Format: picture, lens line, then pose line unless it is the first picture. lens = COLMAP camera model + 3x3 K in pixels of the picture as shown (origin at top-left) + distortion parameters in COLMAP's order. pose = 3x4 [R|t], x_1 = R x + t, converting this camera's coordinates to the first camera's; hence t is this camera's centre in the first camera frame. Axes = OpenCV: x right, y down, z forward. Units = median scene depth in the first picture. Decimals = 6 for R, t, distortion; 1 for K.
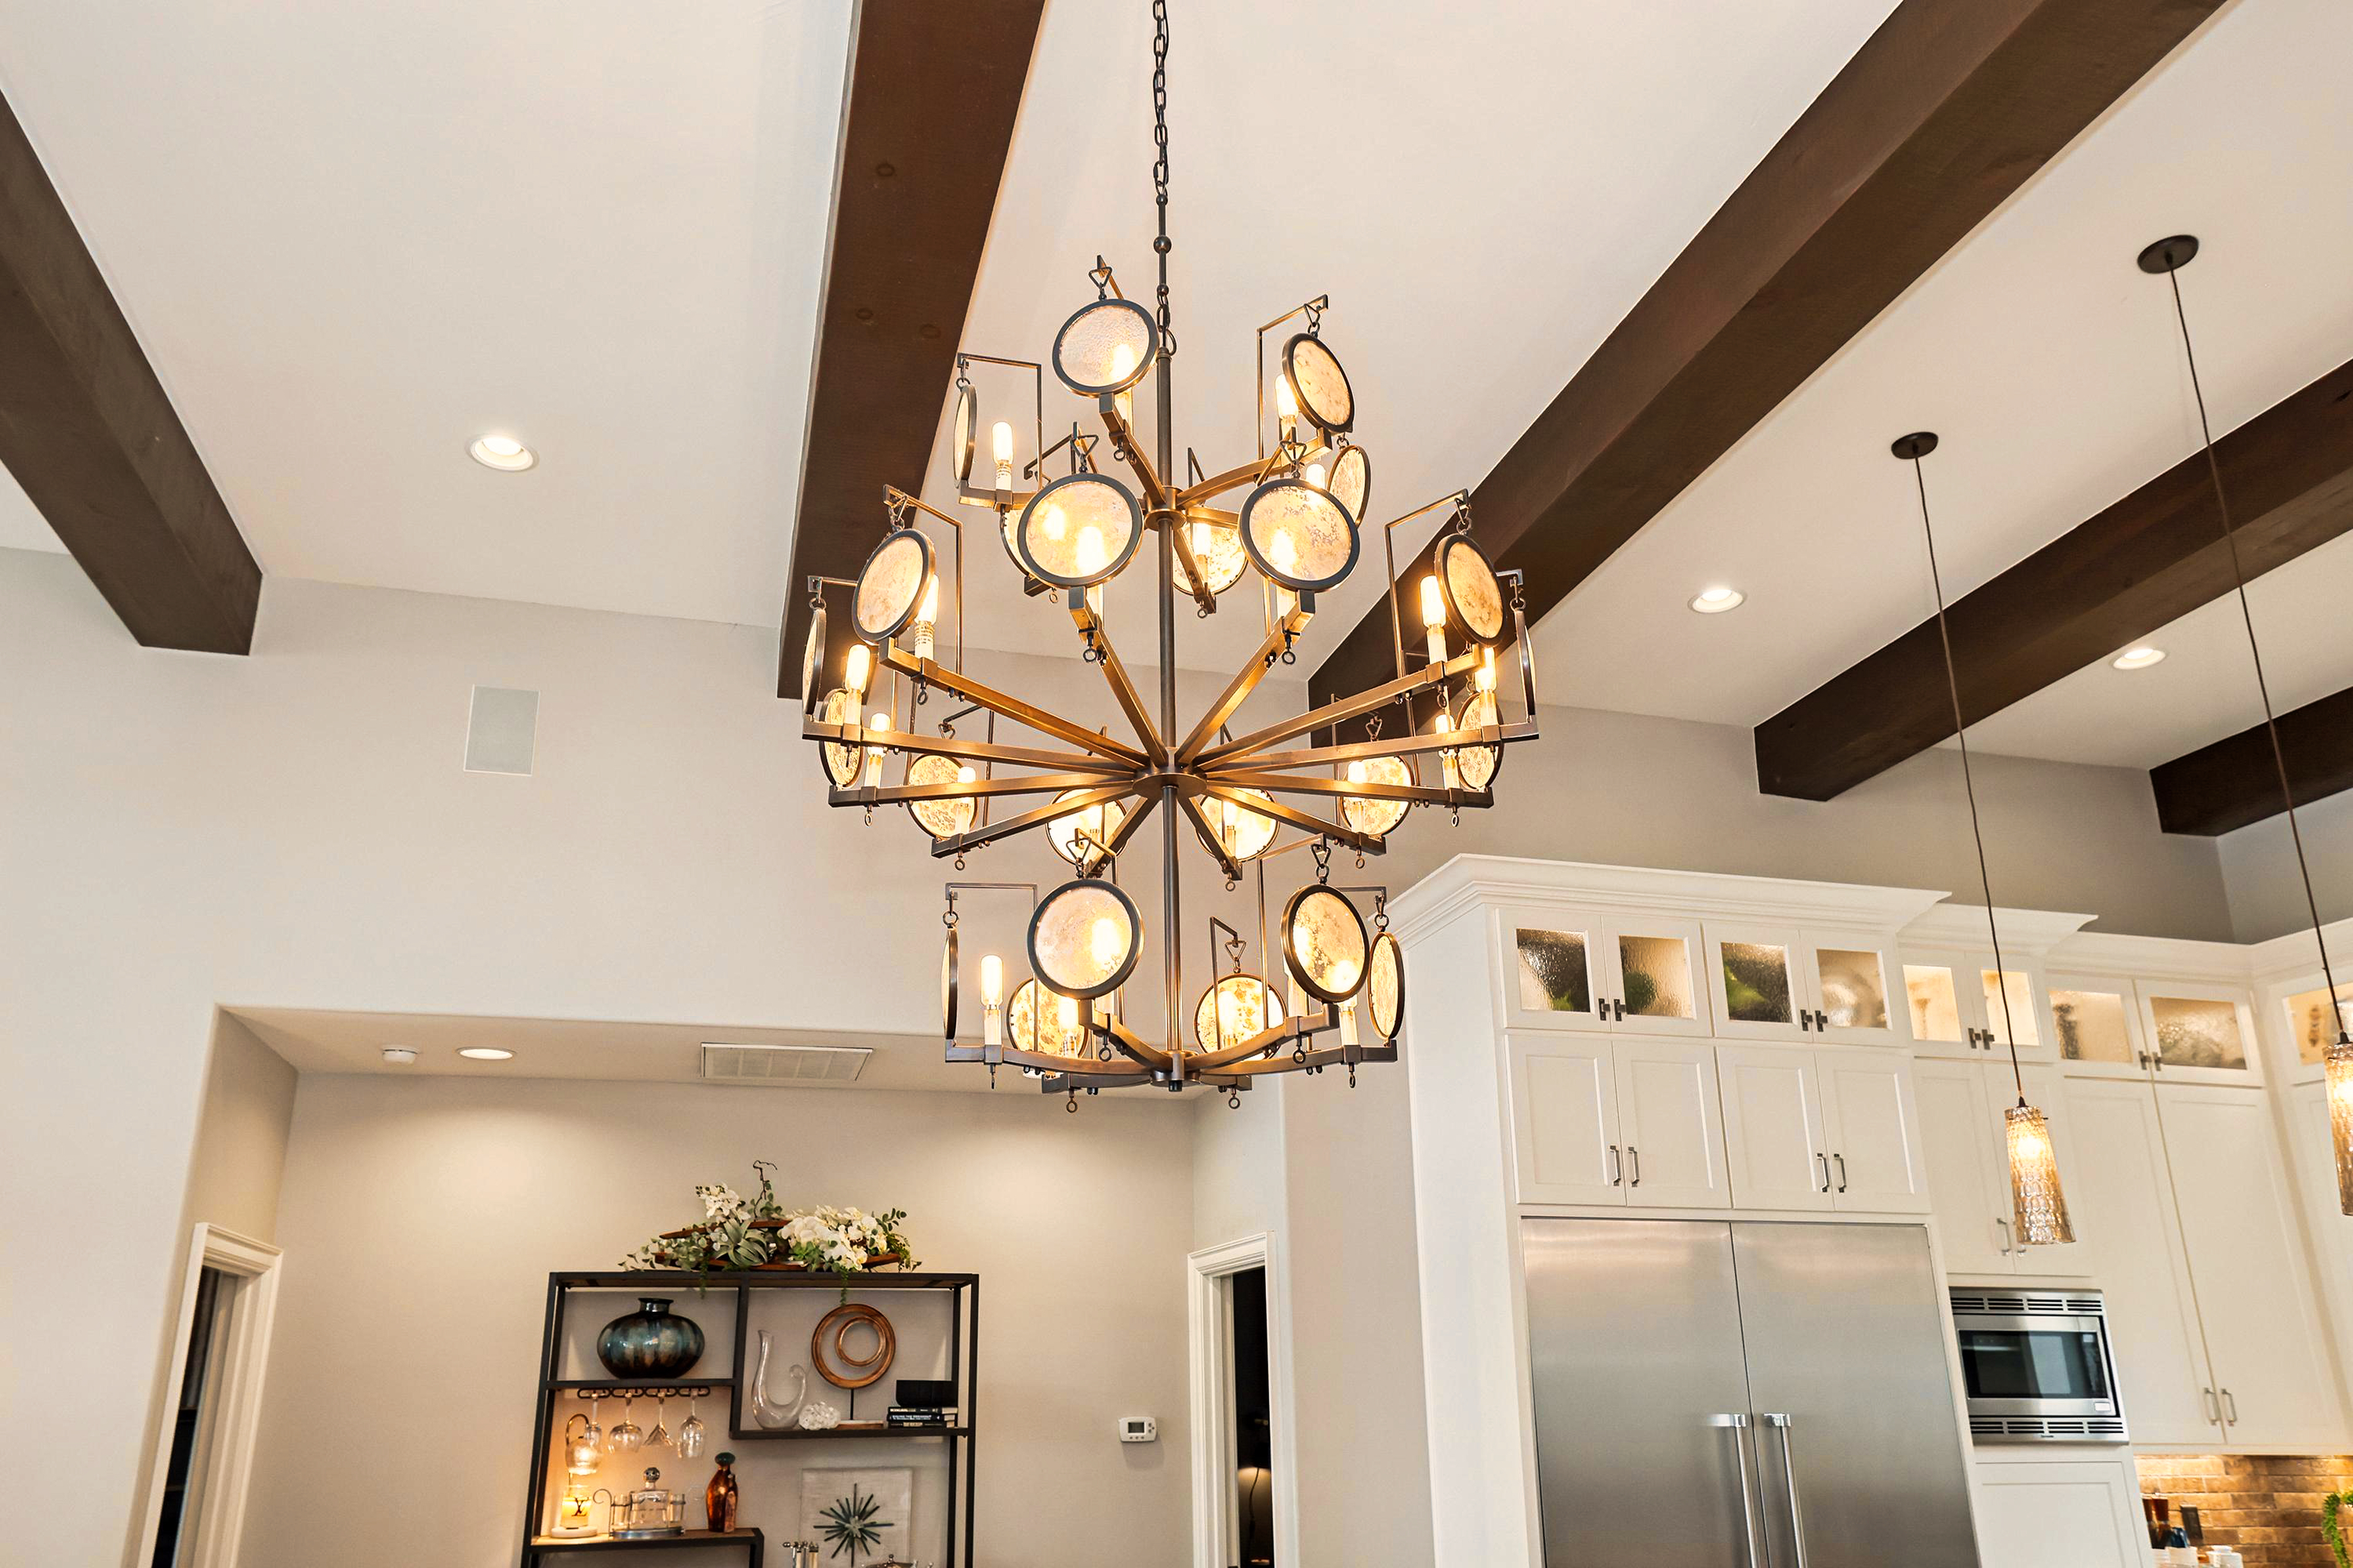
lens RADIAL K [[1655.3, 0, 1176.3], [0, 1655.3, 892.7], [0, 0, 1]] dist [-0.003957, 0.061117]
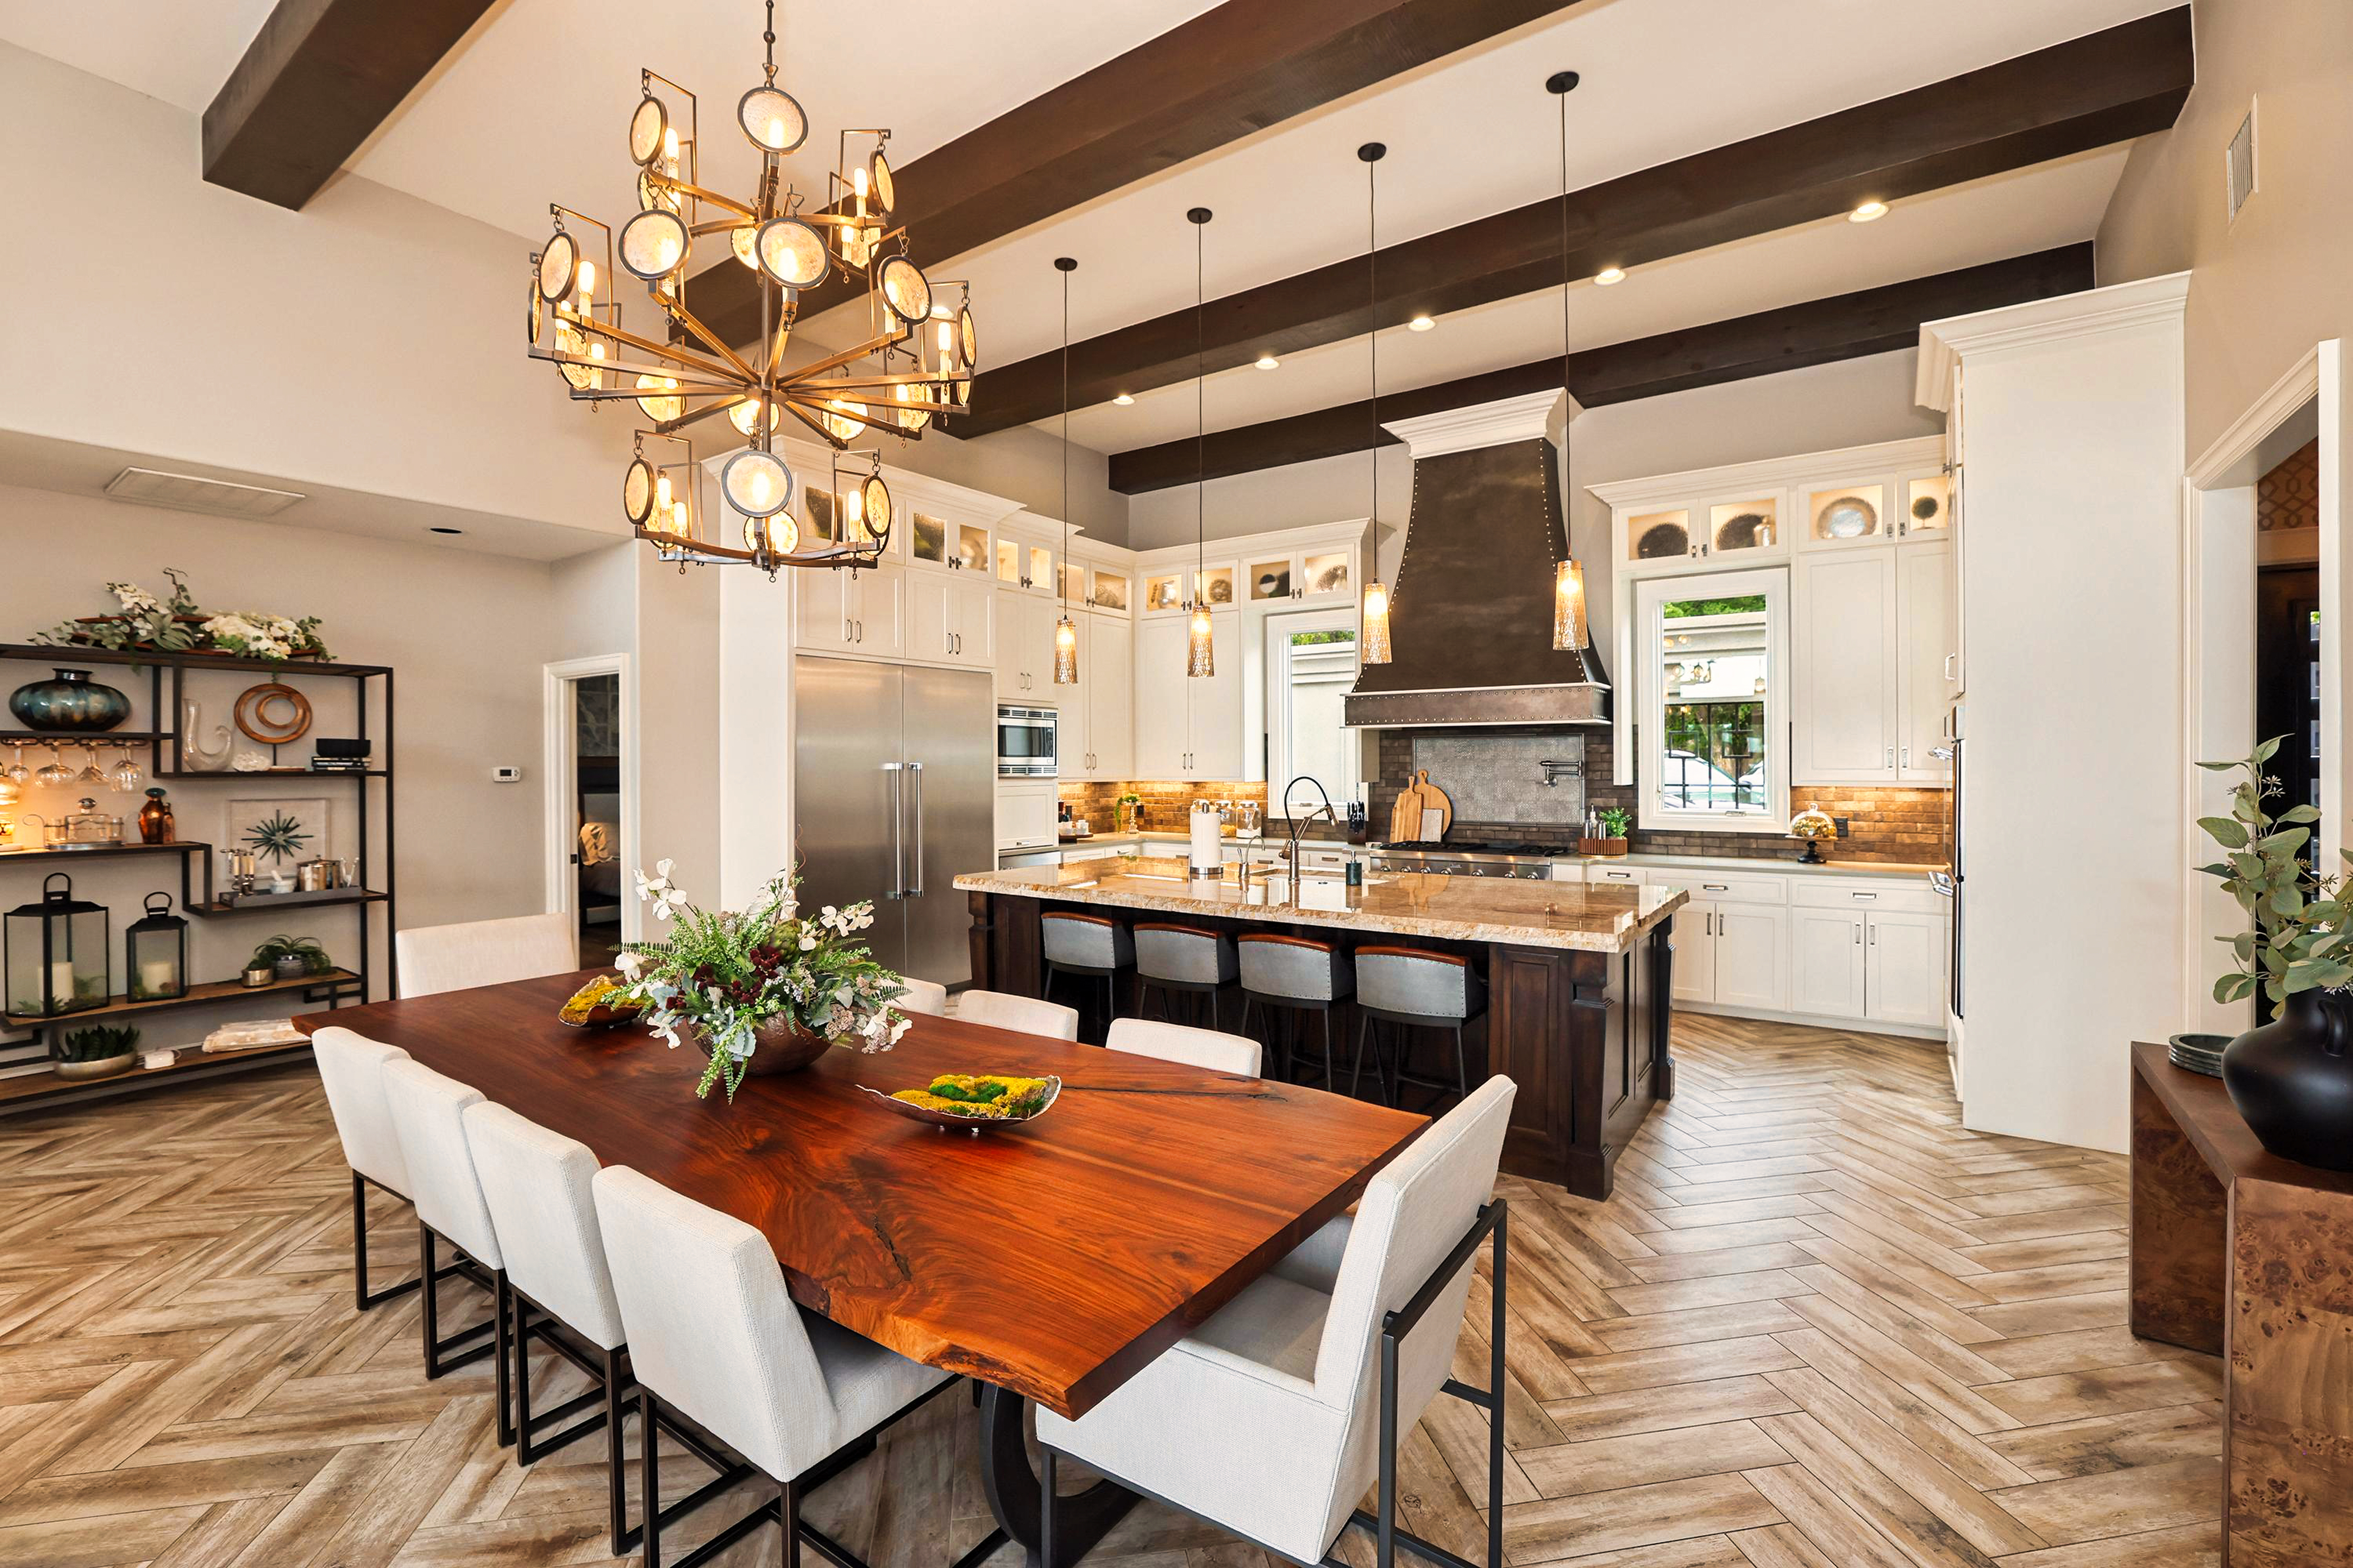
lens RADIAL K [[1057.5, 0, 1147.5], [0, 1057.5, 772.7], [0, 0, 1]] dist [-0.001831, -0.000139]
pose [[0.788612, 0.003819, 0.614879, -0.165810], [-0.179503, 0.957852, 0.224272, -0.002379], [-0.588107, -0.287236, 0.756059, -0.090830]]
